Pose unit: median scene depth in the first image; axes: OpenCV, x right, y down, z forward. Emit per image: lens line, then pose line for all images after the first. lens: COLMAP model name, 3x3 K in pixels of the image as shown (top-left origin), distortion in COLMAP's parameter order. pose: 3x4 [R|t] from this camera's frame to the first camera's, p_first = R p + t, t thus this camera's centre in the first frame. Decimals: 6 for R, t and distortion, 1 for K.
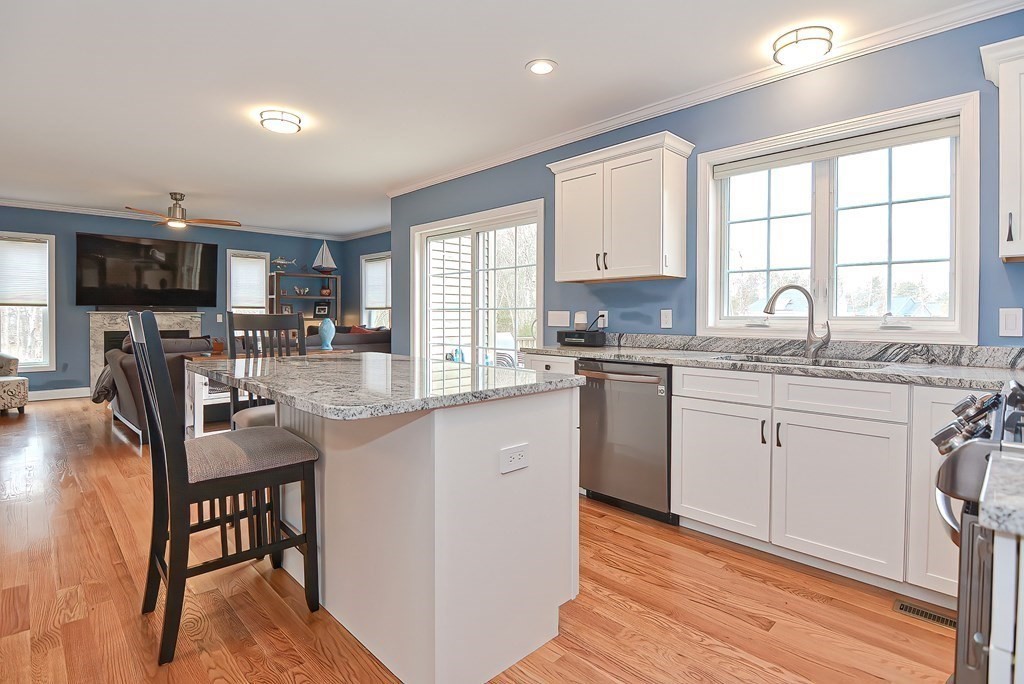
lens RADIAL K [[502.1, 0, 515.1], [0, 502.1, 339.7], [0, 0, 1]] dist [0.005389, -0.009486]
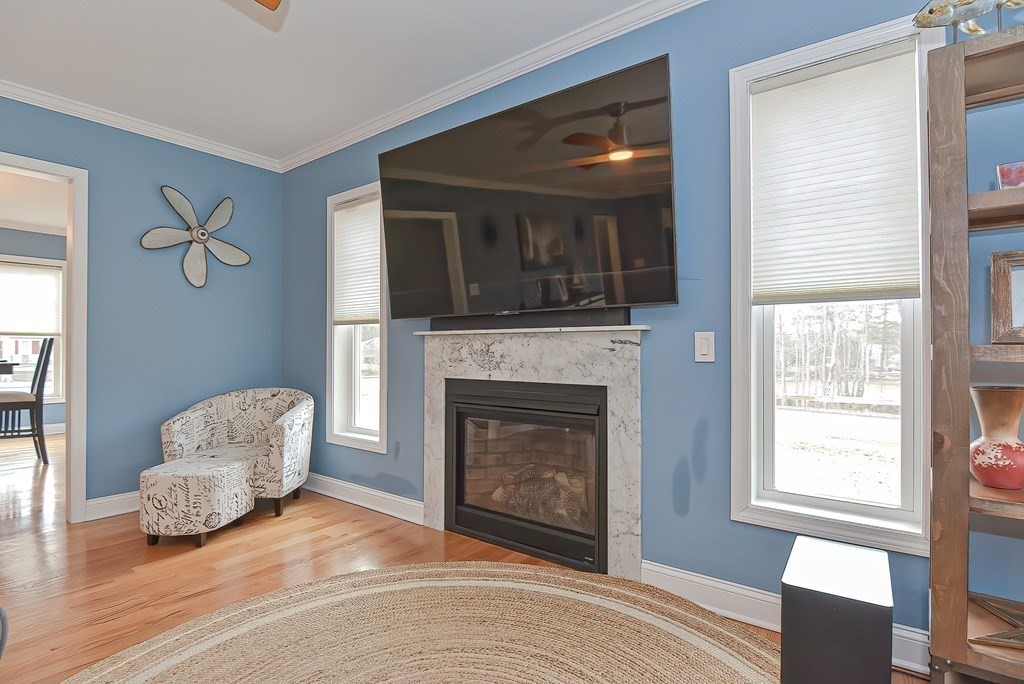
lens RADIAL K [[502.1, 0, 515.1], [0, 502.1, 339.7], [0, 0, 1]] dist [0.005389, -0.009486]
pose [[0.133038, -0.022816, -0.990848, -0.352625], [-0.046552, 0.998488, -0.029242, -0.034923], [0.990017, 0.050016, 0.131775, 0.891988]]
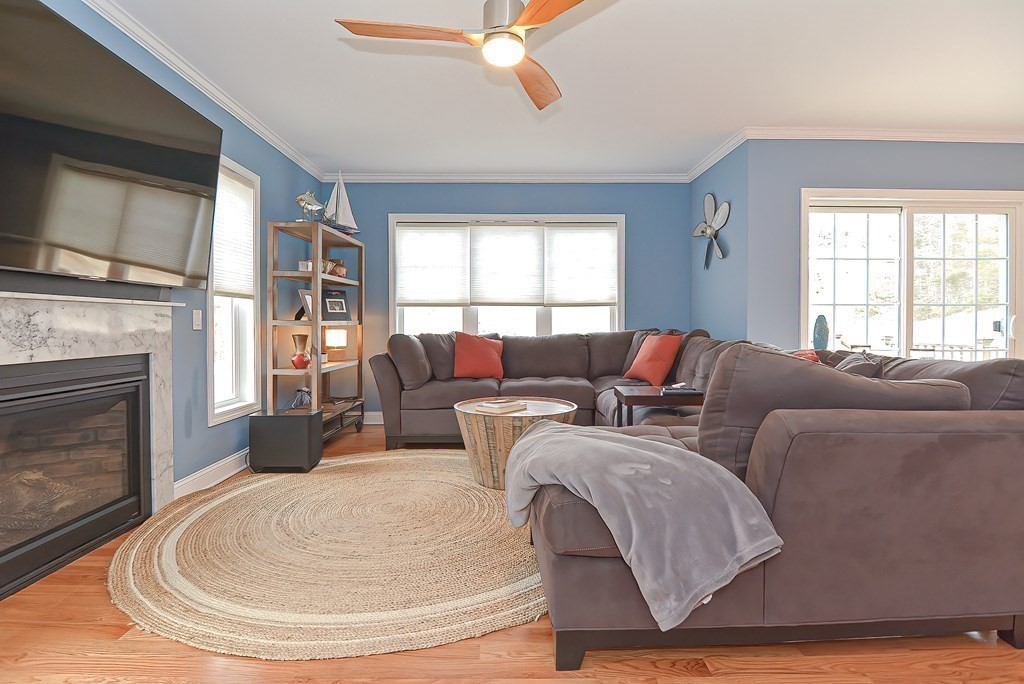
lens RADIAL K [[502.1, 0, 515.1], [0, 502.1, 339.7], [0, 0, 1]] dist [0.005389, -0.009486]
pose [[0.699826, -0.027056, 0.713801, -0.713066], [0.036841, 0.999320, 0.001758, -0.019250], [-0.713363, 0.025067, 0.700346, 0.566257]]
